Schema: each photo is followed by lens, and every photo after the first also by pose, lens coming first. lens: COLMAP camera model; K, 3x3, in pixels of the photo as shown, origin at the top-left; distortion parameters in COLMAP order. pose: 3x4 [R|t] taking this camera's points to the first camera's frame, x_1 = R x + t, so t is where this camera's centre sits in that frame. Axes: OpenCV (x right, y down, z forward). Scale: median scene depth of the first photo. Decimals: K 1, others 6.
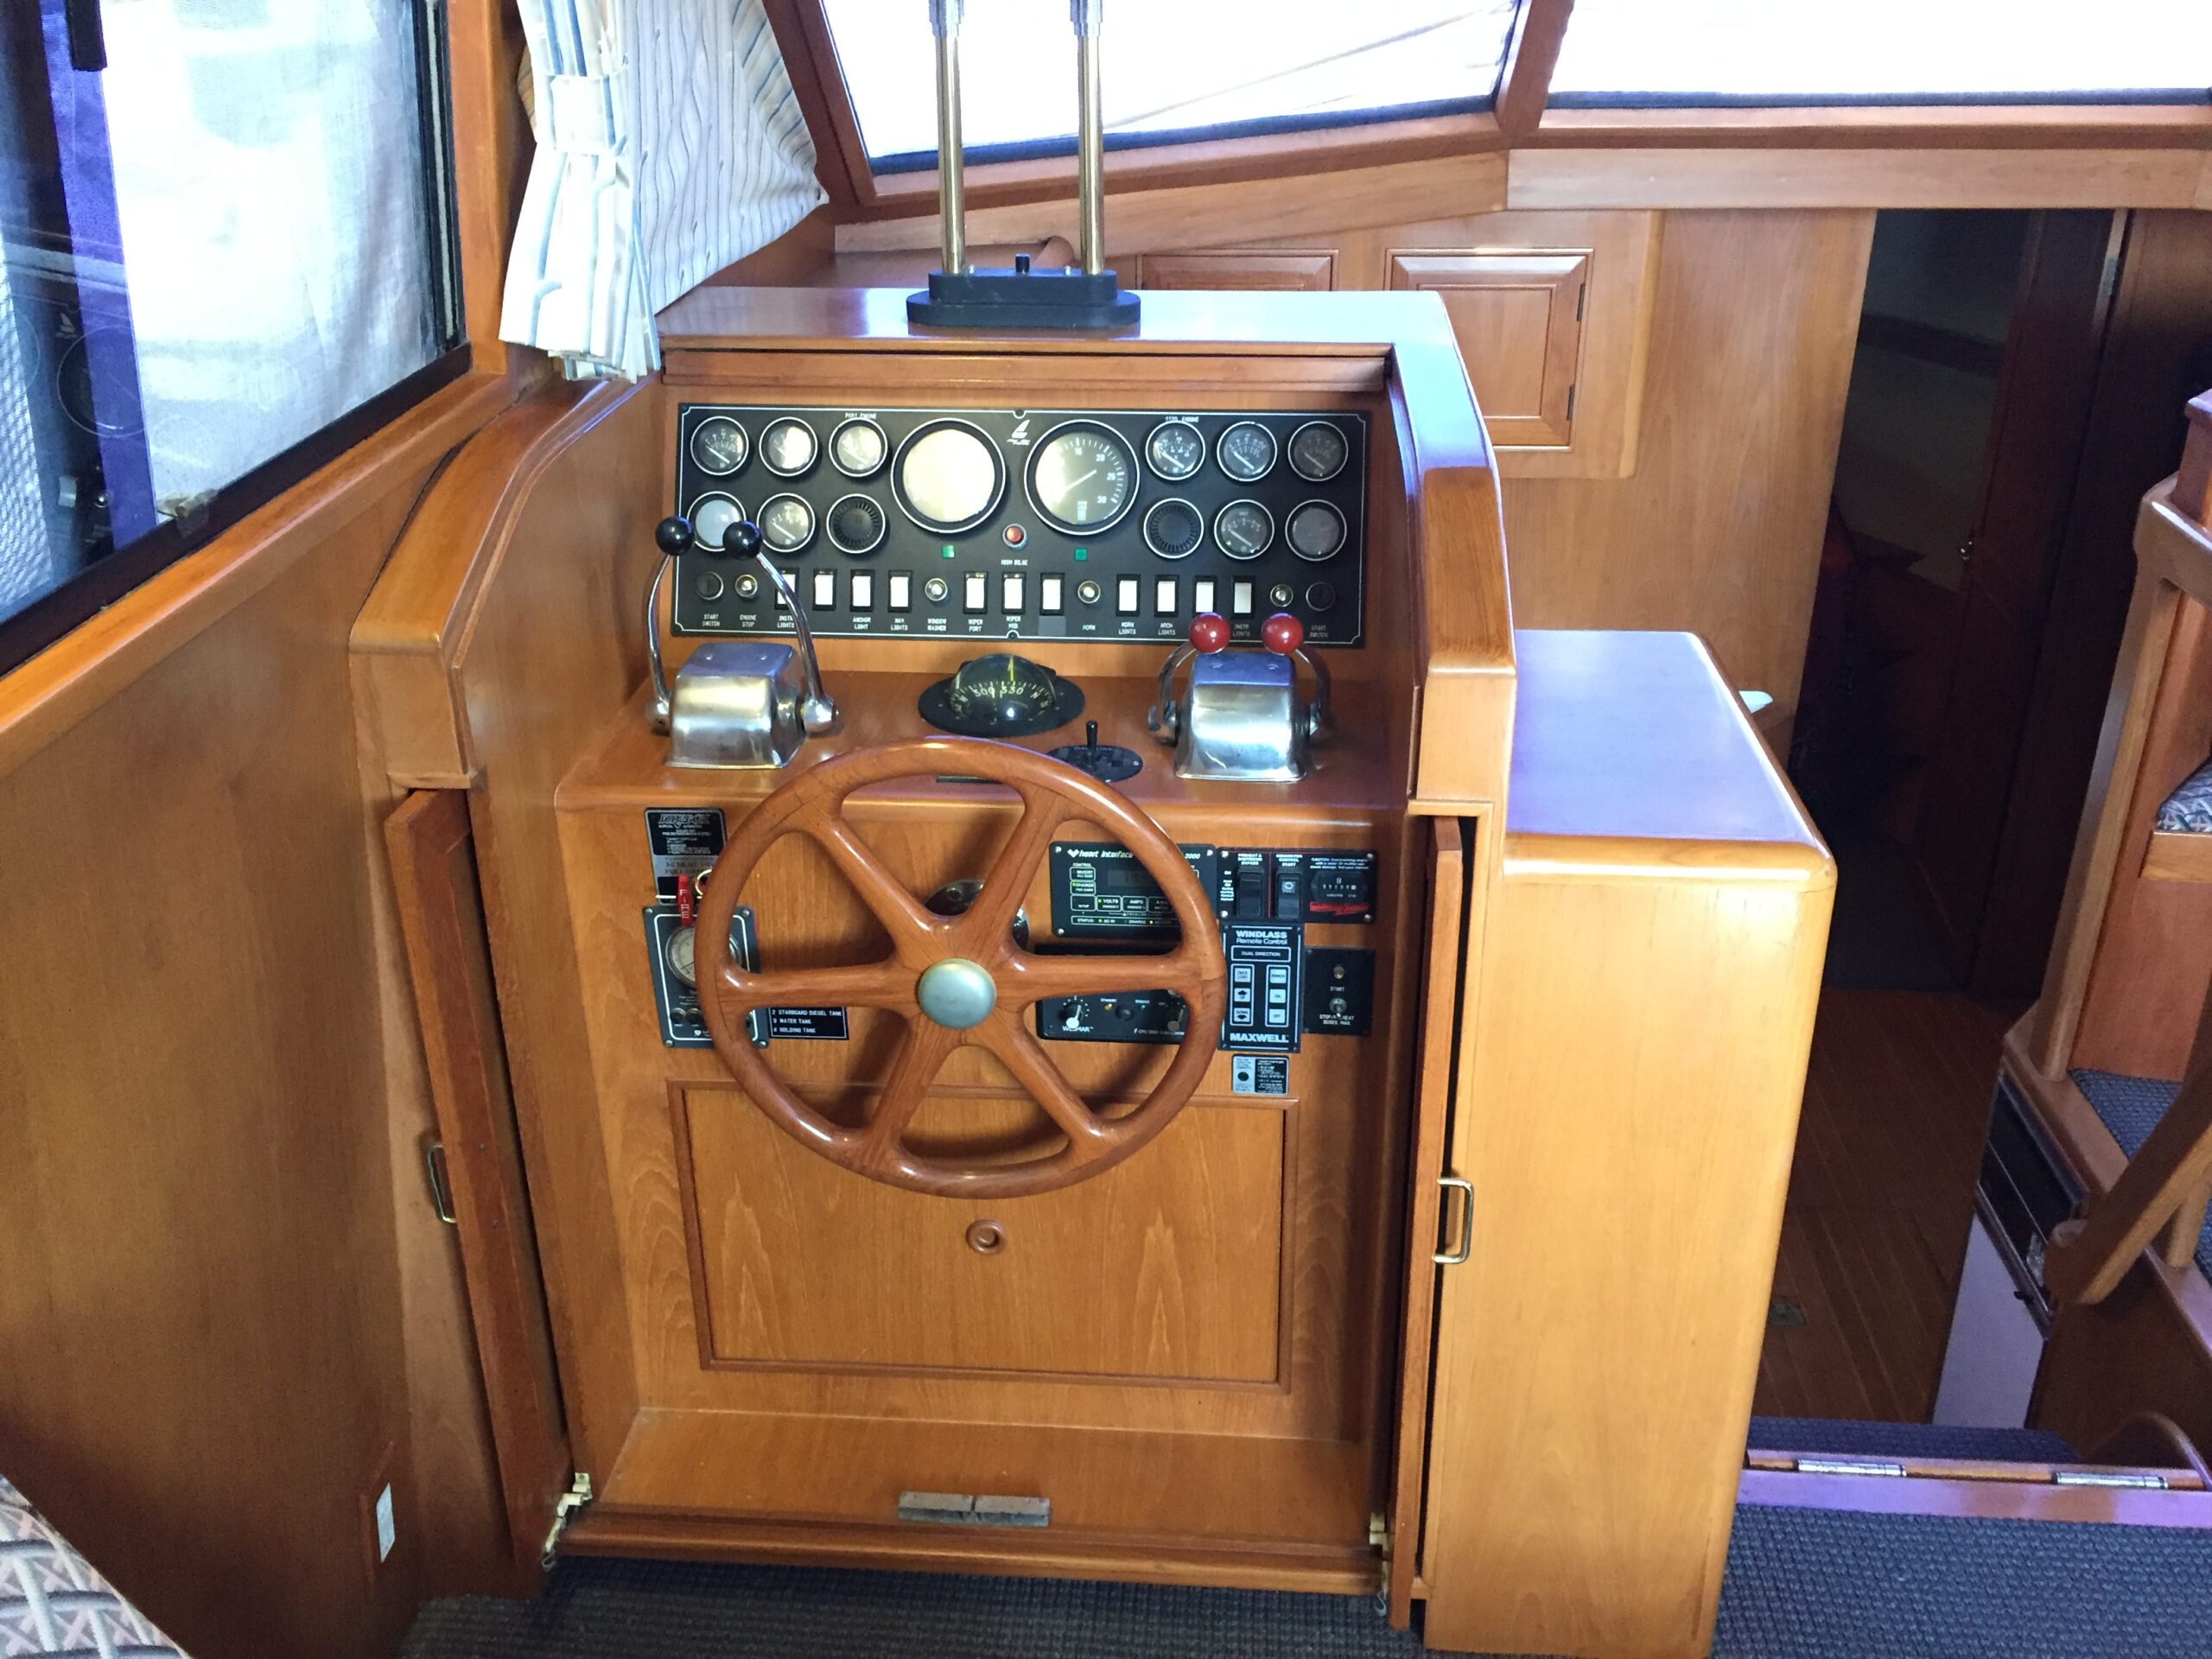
lens RADIAL K [[1983.1, 0, 1114.3], [0, 1983.1, 827.6], [0, 0, 1]] dist [0.081630, -0.074205]
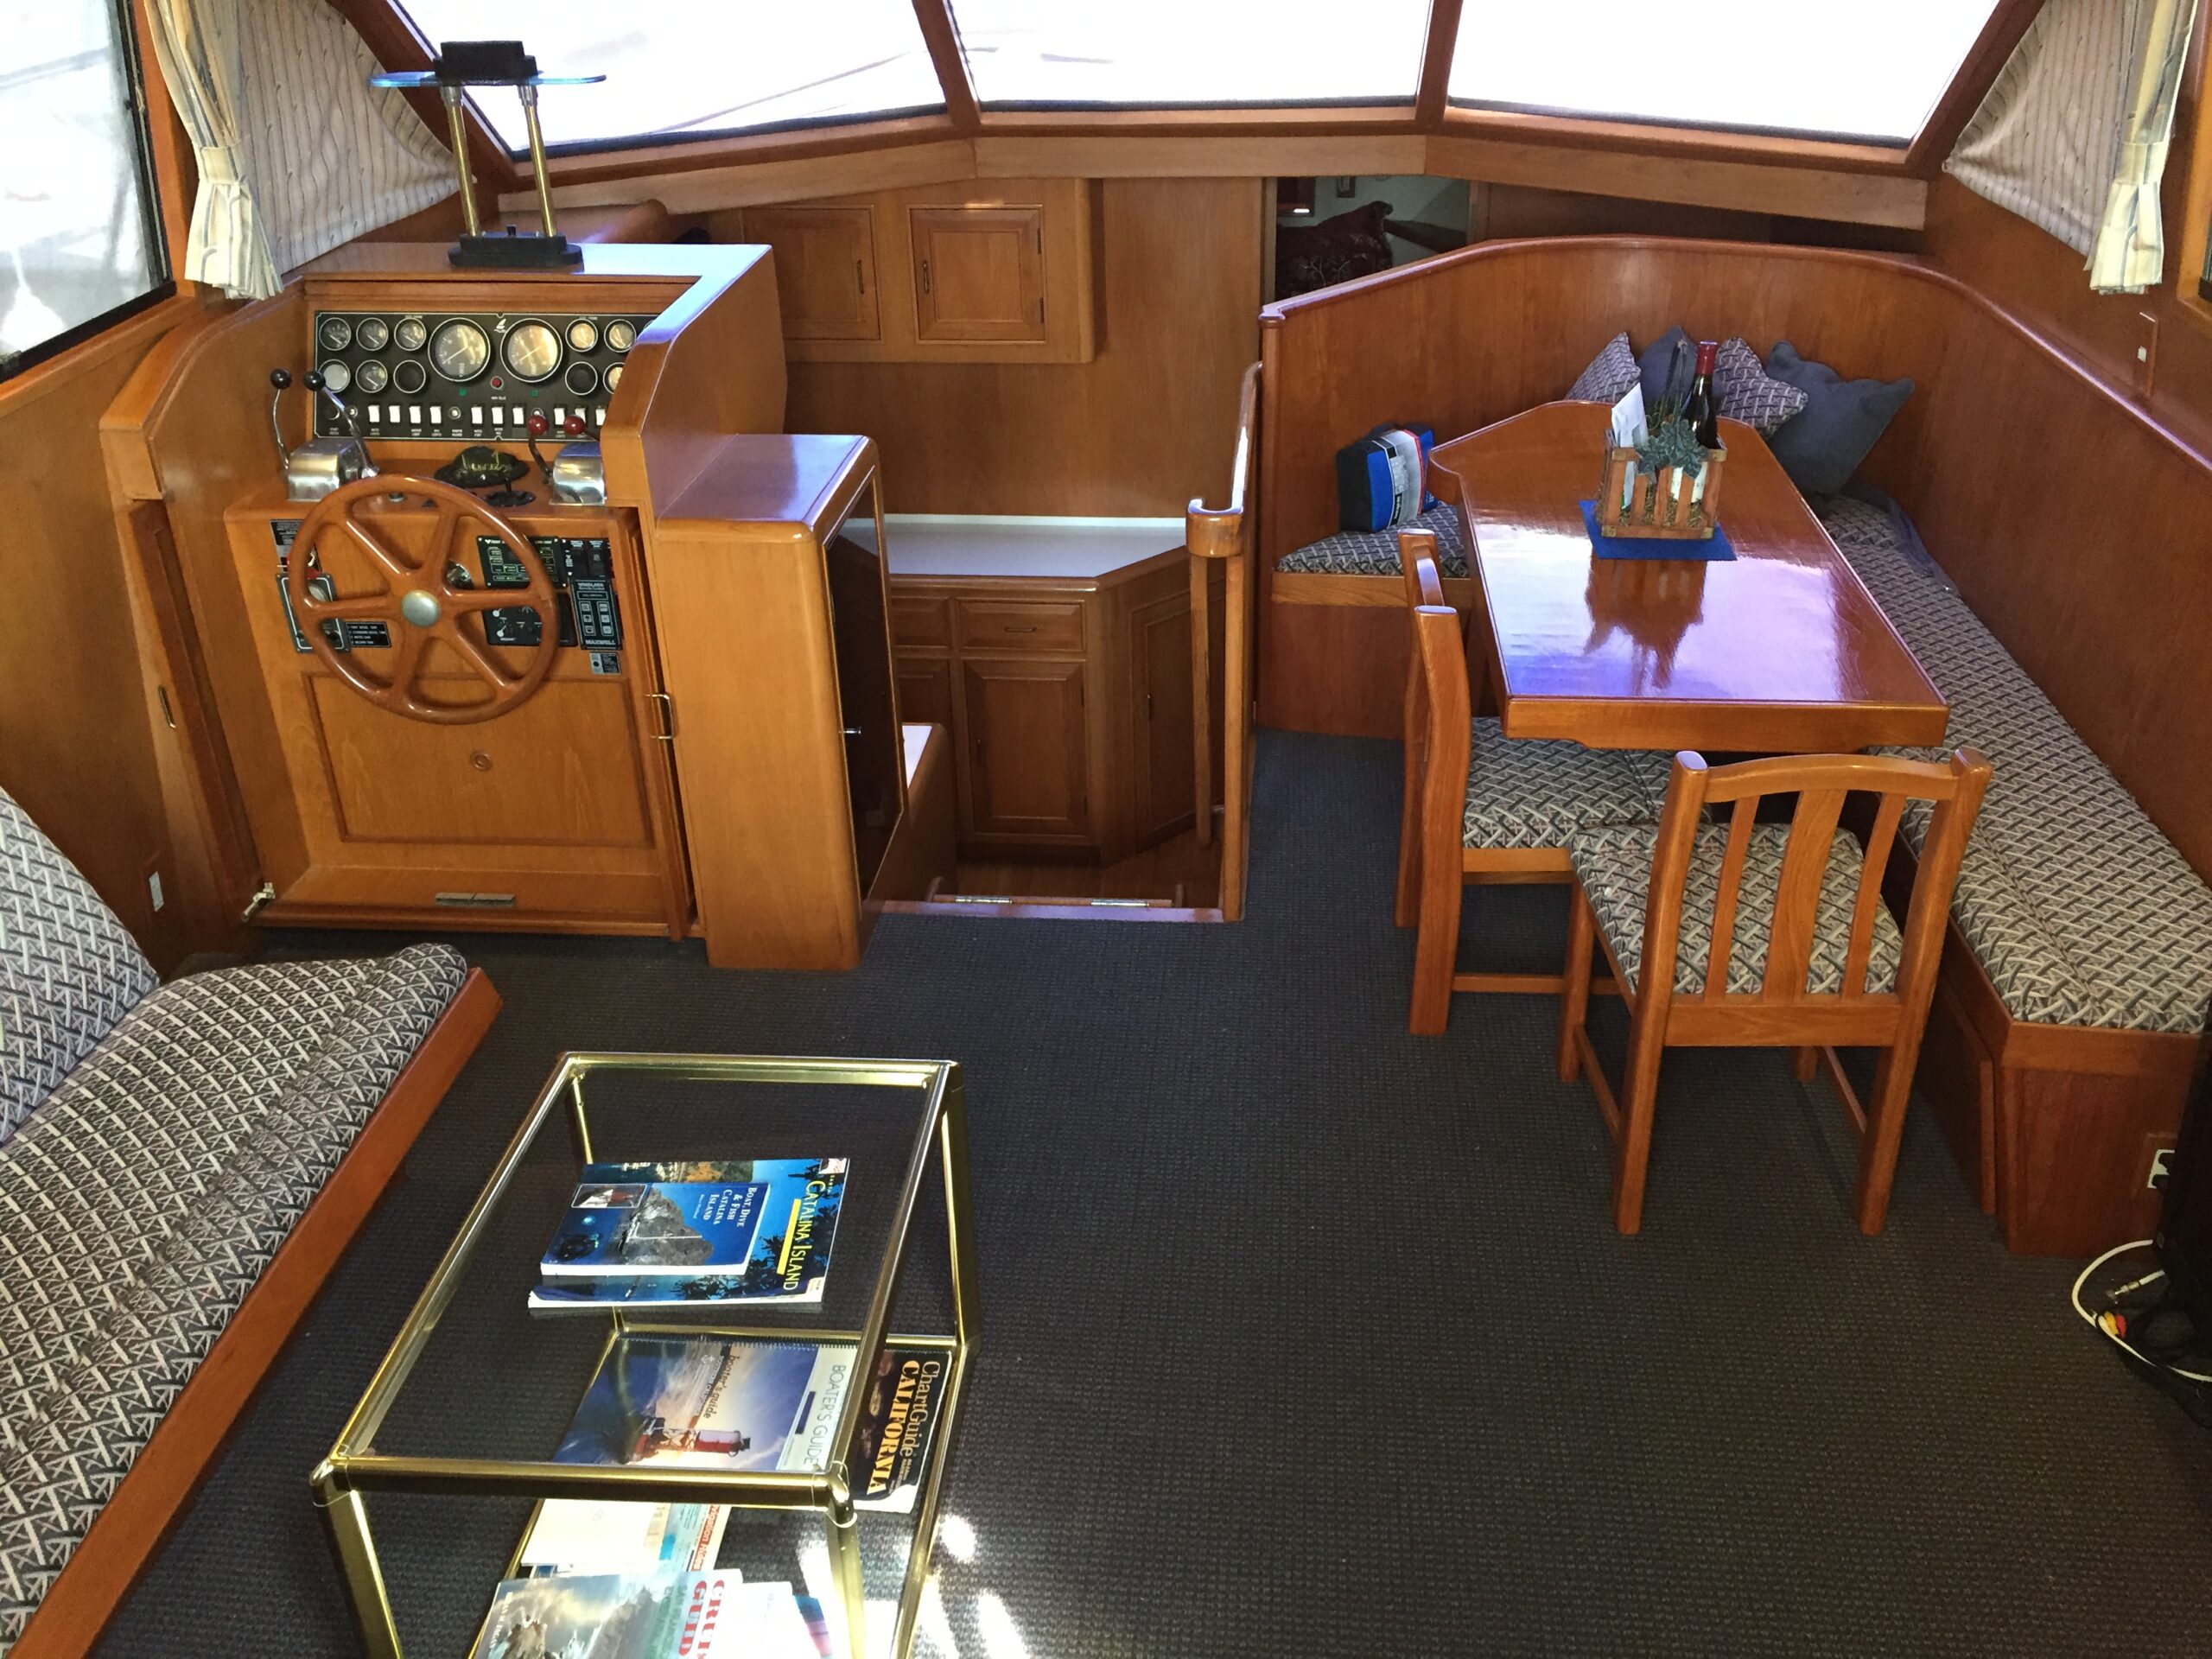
lens RADIAL K [[1983.1, 0, 1111.9], [0, 1983.1, 831.4], [0, 0, 1]] dist [0.081630, -0.074205]
pose [[0.999828, -0.006526, -0.017370, 0.559883], [0.007274, 0.999032, 0.043390, 0.194071], [0.017070, -0.043509, 0.998907, -0.871144]]
